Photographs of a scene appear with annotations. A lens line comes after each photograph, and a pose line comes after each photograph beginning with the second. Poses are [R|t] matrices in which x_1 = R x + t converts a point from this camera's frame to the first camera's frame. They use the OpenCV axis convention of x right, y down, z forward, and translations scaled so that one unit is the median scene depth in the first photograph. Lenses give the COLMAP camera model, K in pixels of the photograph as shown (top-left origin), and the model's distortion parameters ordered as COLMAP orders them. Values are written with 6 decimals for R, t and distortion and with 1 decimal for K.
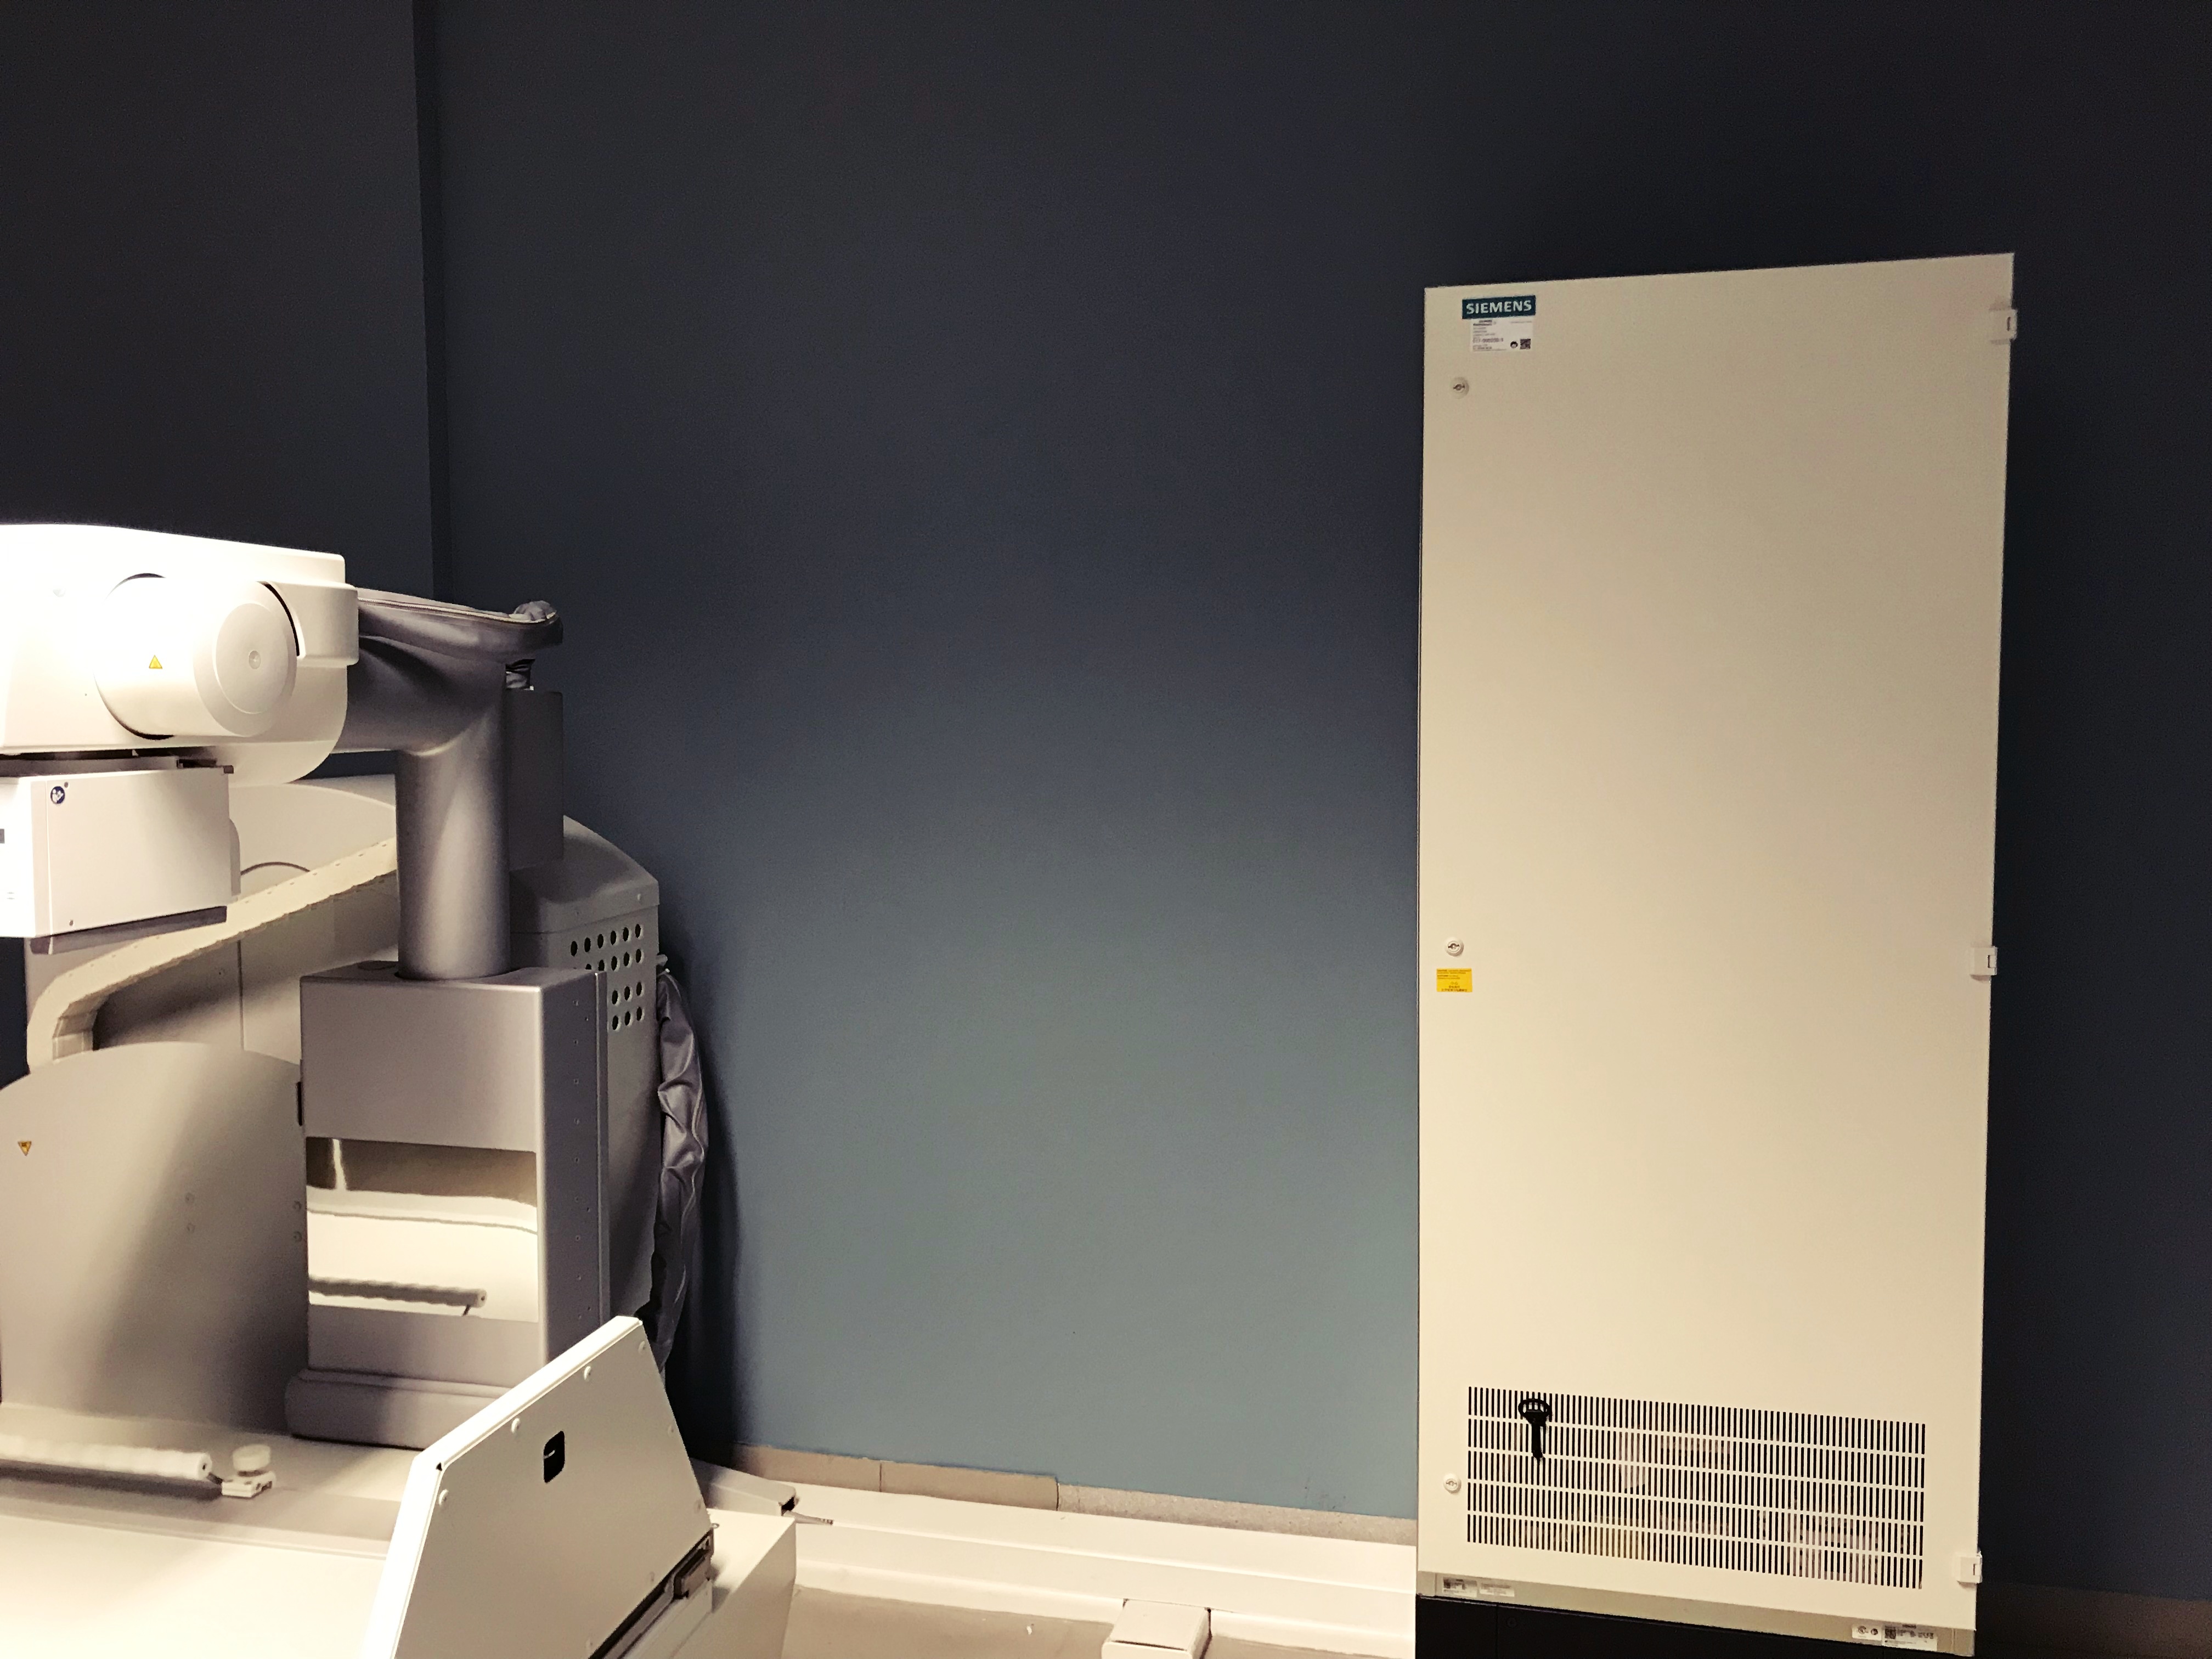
lens RADIAL K [[1746.6, 0, 1107.3], [0, 1746.6, 827.6], [0, 0, 1]] dist [0.006704, 0.001067]
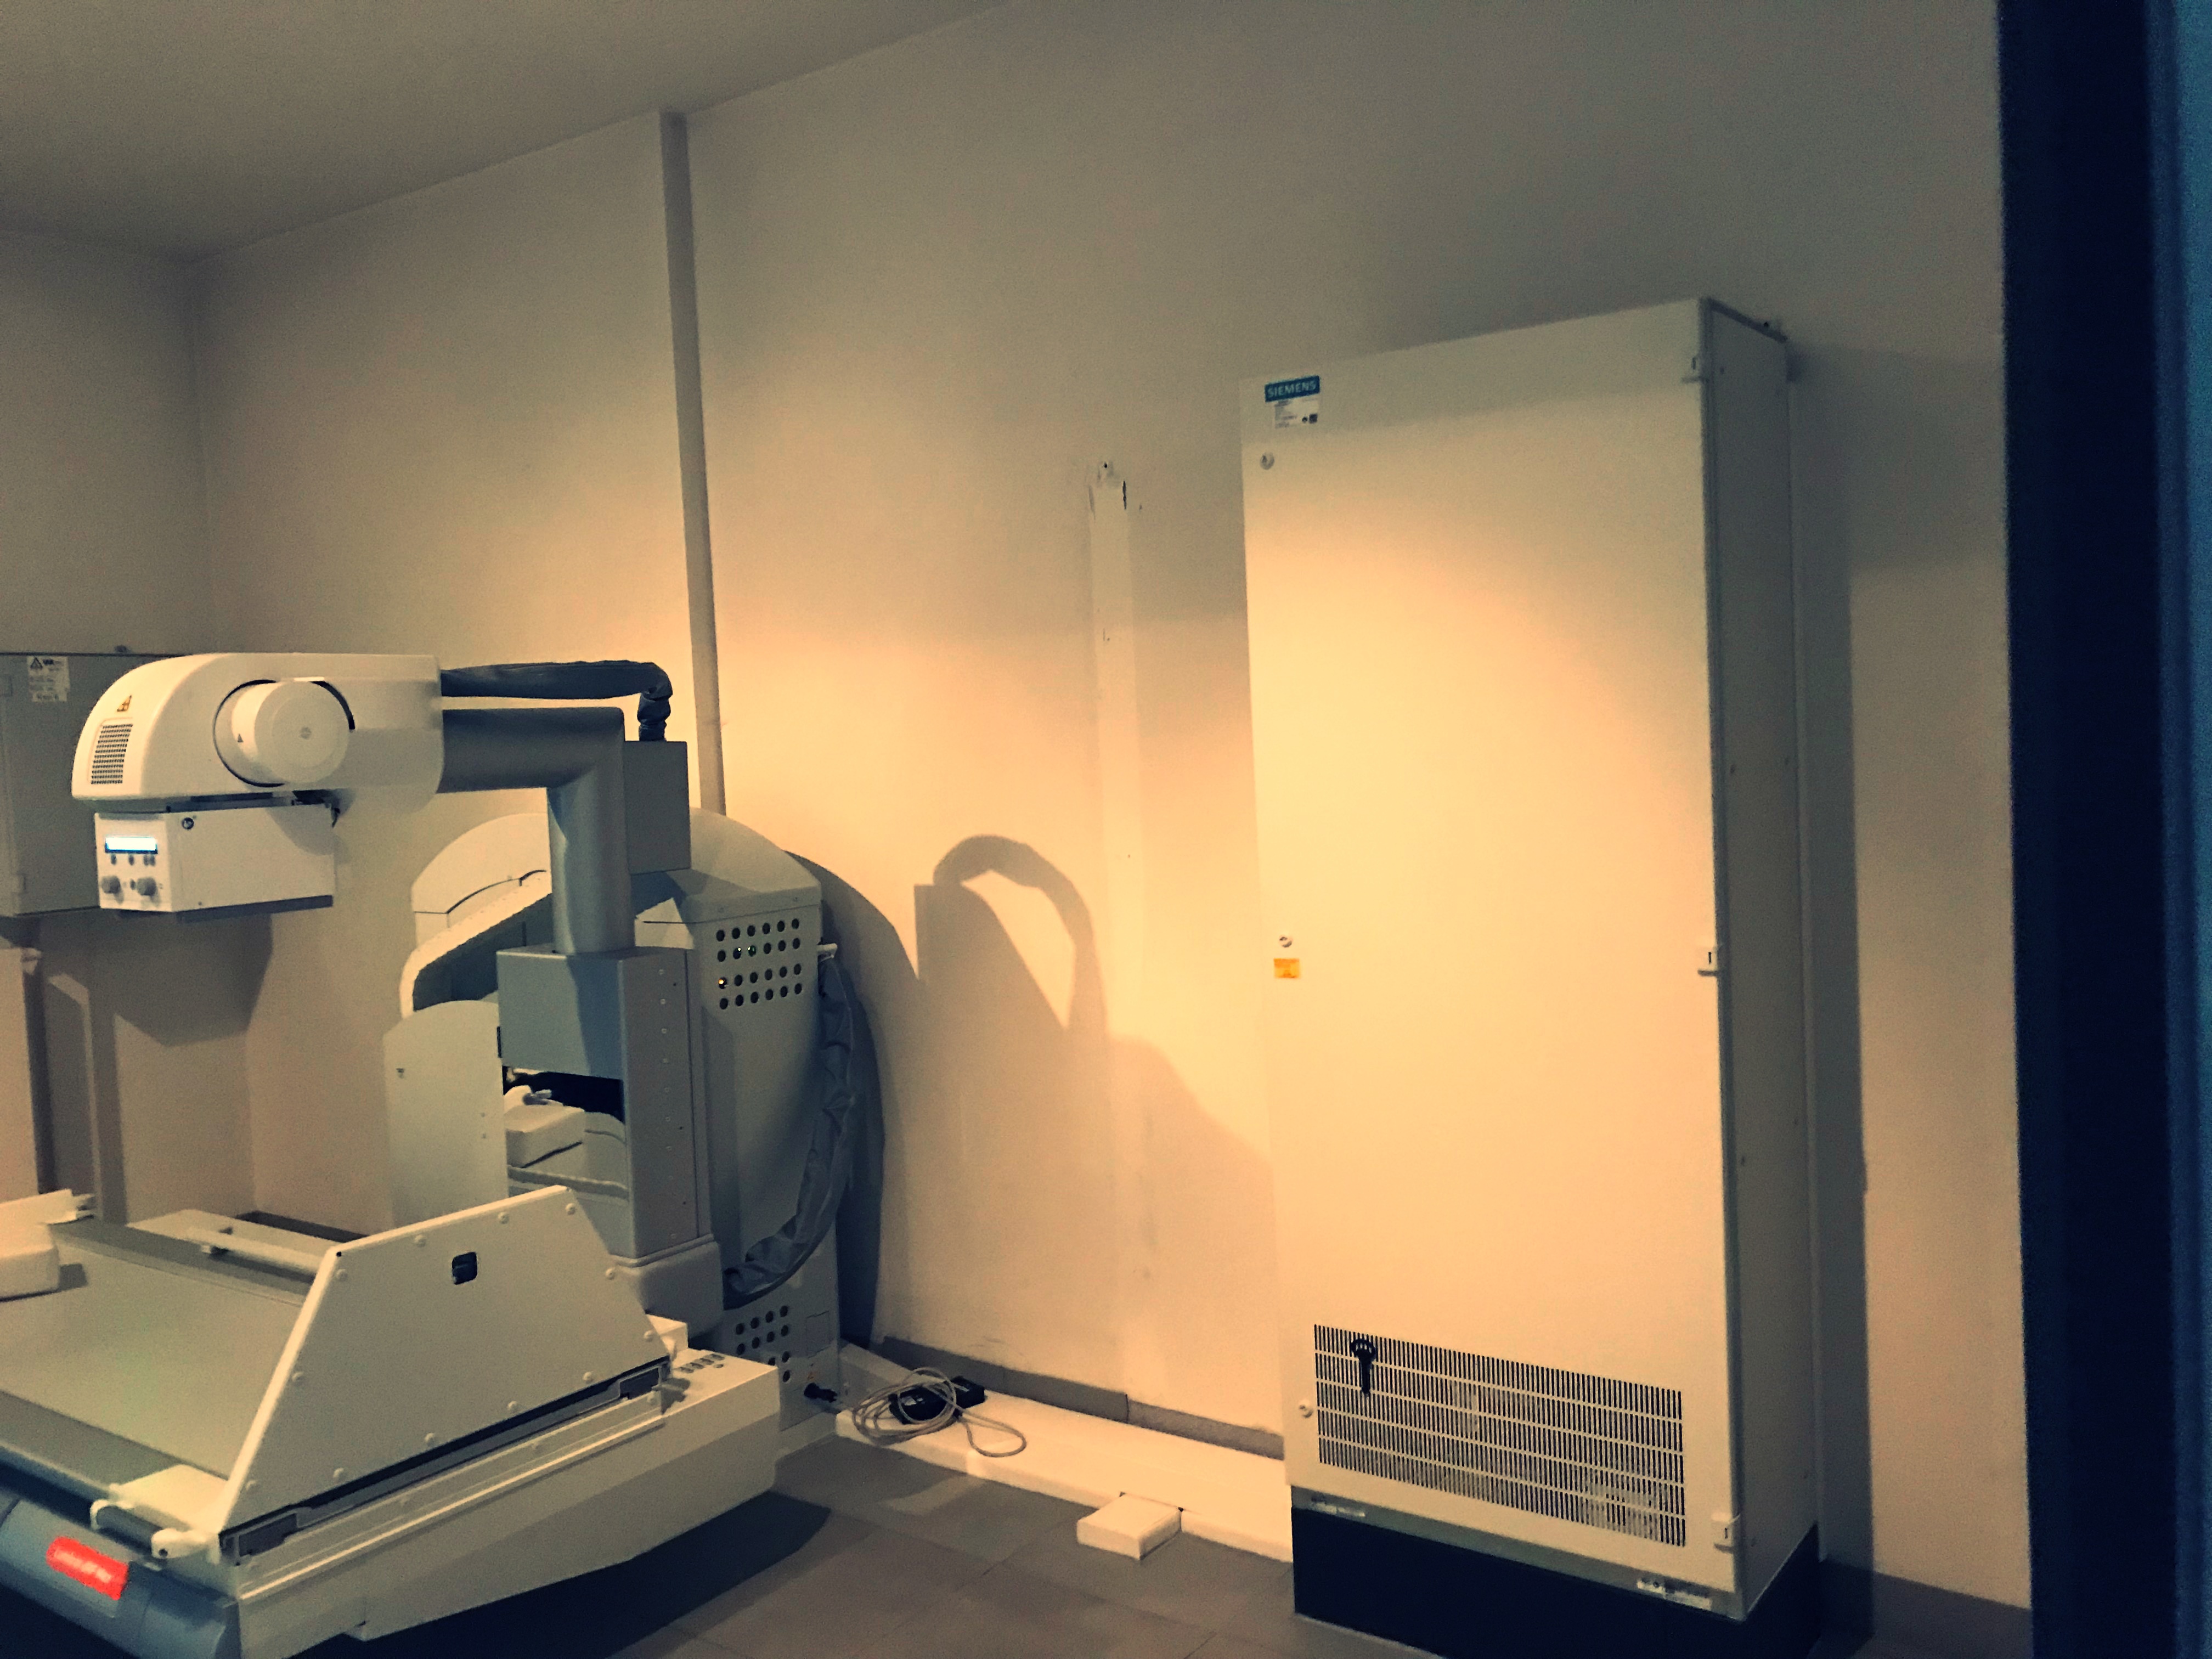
lens RADIAL K [[1746.6, 0, 1095.2], [0, 1746.6, 827.2], [0, 0, 1]] dist [0.006704, 0.001067]
pose [[0.928652, -0.010070, -0.370816, 0.511874], [0.006752, 0.999925, -0.010246, 0.004624], [0.370891, 0.007012, 0.928650, -0.121381]]
